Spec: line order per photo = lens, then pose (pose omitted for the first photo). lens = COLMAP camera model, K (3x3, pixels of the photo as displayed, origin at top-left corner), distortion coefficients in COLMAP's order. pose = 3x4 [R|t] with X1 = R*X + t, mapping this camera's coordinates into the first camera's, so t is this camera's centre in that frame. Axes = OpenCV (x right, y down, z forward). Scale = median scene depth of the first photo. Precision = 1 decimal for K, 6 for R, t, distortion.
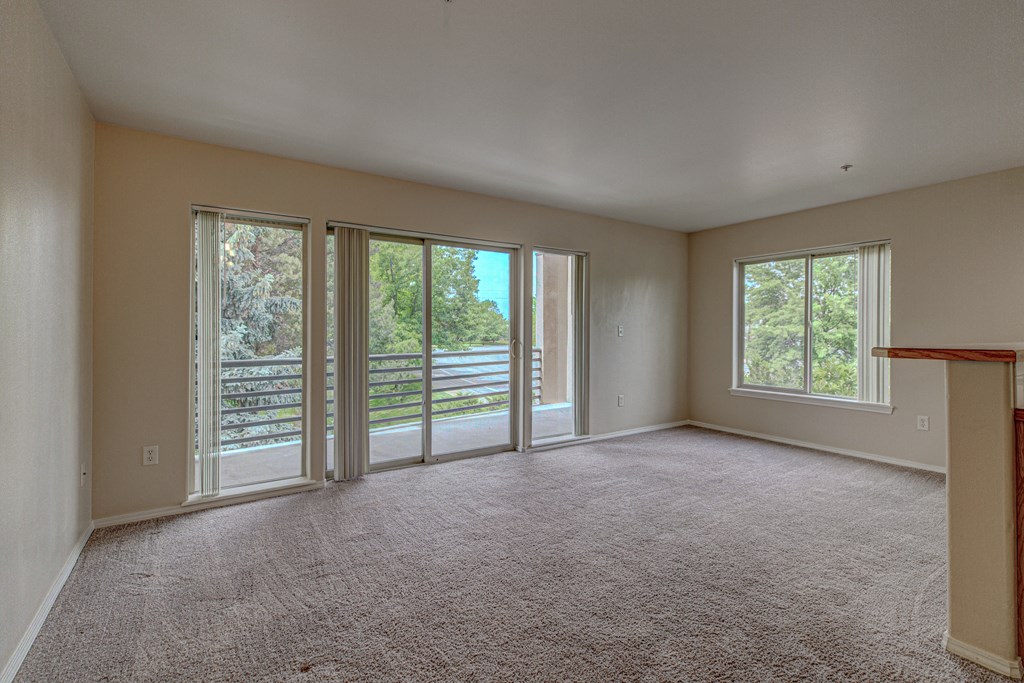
lens RADIAL K [[464.4, 0, 519.9], [0, 464.4, 336.2], [0, 0, 1]] dist [0.004138, -0.001786]
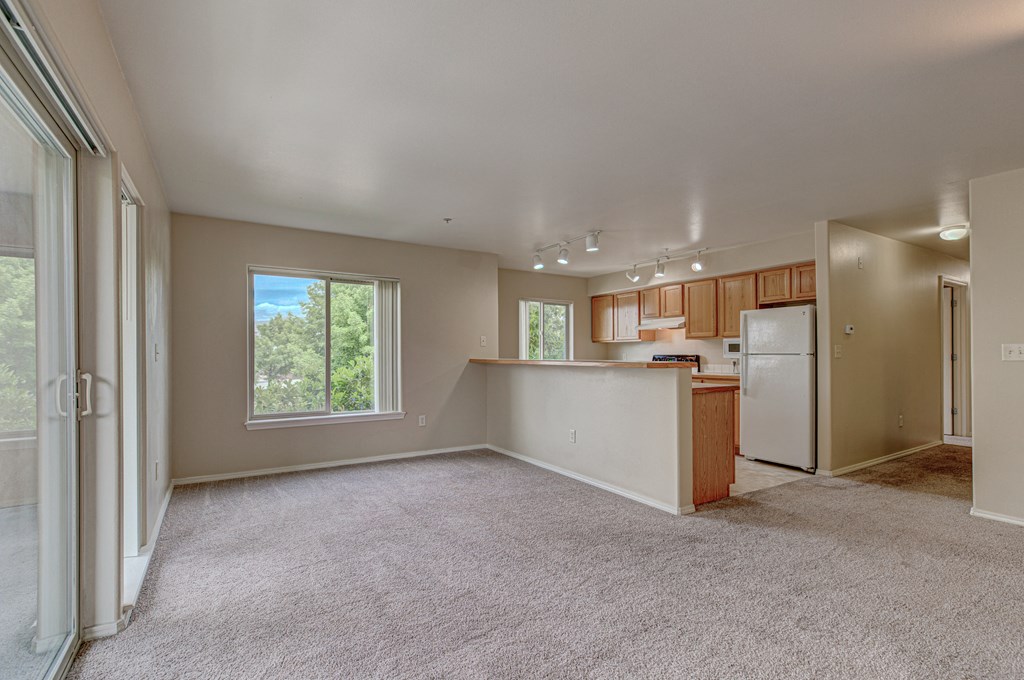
lens RADIAL K [[464.4, 0, 504.4], [0, 464.4, 346.2], [0, 0, 1]] dist [0.004138, -0.001786]
pose [[0.054533, 0.016489, 0.998376, -0.436700], [0.010695, 0.999797, -0.017097, -0.002938], [-0.998455, 0.011610, 0.054346, 0.659185]]
